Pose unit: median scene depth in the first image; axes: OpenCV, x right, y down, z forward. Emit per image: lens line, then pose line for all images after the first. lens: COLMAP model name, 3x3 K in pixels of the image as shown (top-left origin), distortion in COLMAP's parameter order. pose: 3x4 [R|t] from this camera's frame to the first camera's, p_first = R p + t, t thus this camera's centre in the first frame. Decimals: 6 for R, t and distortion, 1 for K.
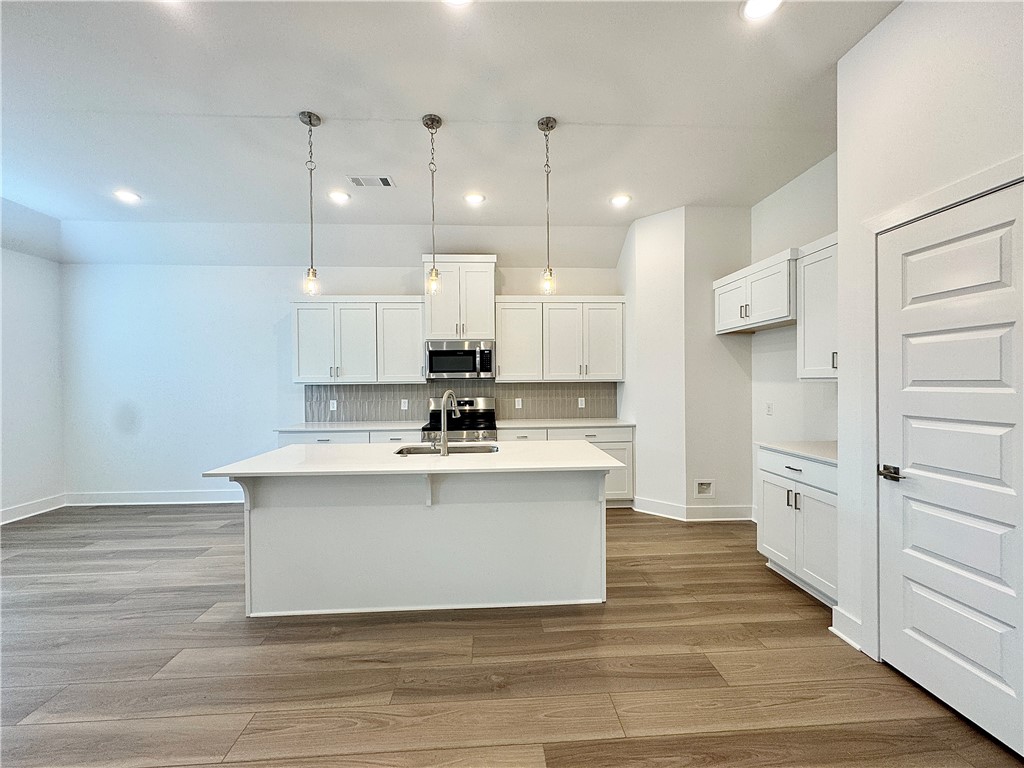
lens RADIAL K [[407.9, 0, 512.3], [0, 407.9, 384.8], [0, 0, 1]] dist [-0.005627, 0.001506]
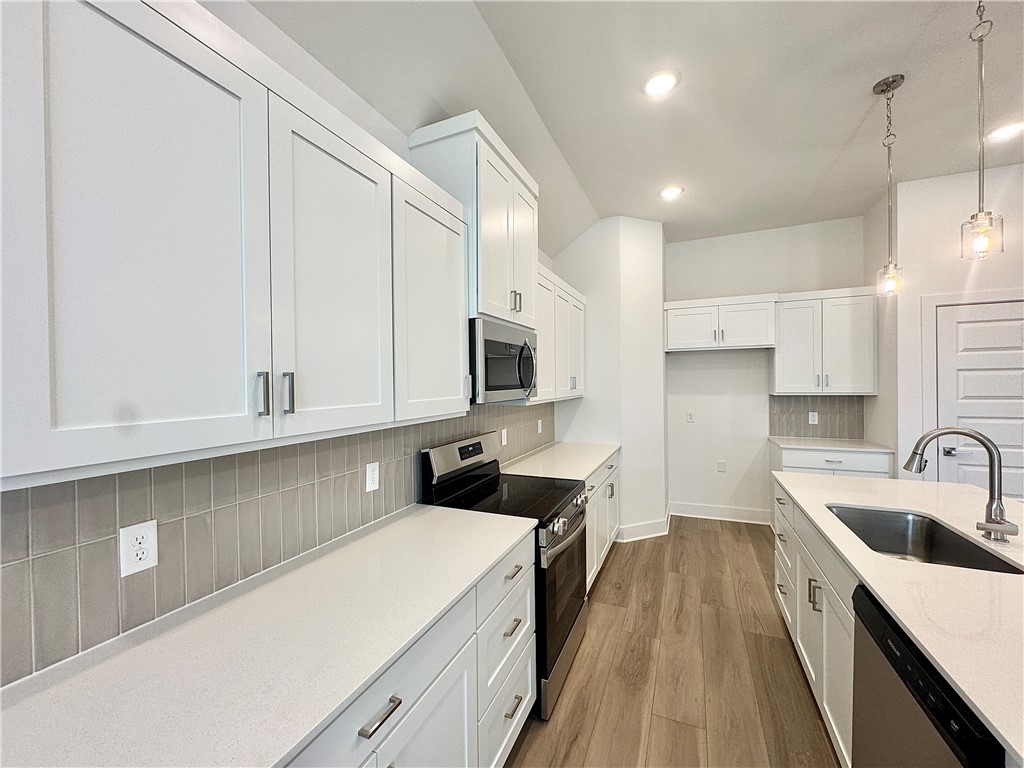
lens RADIAL K [[407.9, 0, 514.0], [0, 407.9, 383.5], [0, 0, 1]] dist [-0.005627, 0.001506]
pose [[0.454359, 0.000101, 0.890819, -0.640565], [0.016958, 0.999818, -0.008762, -0.036339], [-0.890657, 0.019087, 0.454274, 0.864274]]
